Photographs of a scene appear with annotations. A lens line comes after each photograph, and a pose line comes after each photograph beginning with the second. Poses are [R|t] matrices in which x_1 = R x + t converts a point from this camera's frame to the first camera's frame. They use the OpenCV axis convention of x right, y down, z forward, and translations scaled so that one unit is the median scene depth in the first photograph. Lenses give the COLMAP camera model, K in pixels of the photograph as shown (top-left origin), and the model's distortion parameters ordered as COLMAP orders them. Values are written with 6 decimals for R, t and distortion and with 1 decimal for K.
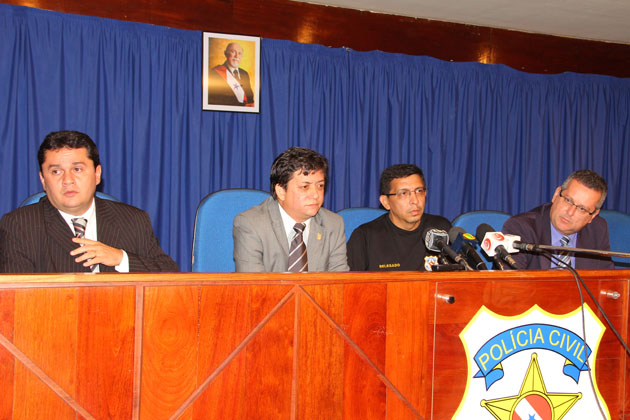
lens RADIAL K [[834.0, 0, 314.9], [0, 834.0, 216.3], [0, 0, 1]] dist [0.109096, 0.000000]
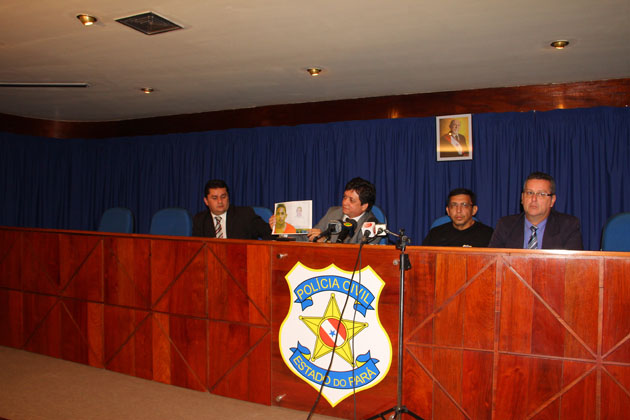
lens RADIAL K [[516.9, 0, 313.4], [0, 516.9, 208.1], [0, 0, 1]] dist [-0.093414, 0.002973]
pose [[0.629255, -0.034376, -0.776438, 1.015052], [-0.014092, 0.998352, -0.055622, 0.052576], [0.777071, 0.045942, 0.627734, 0.331775]]
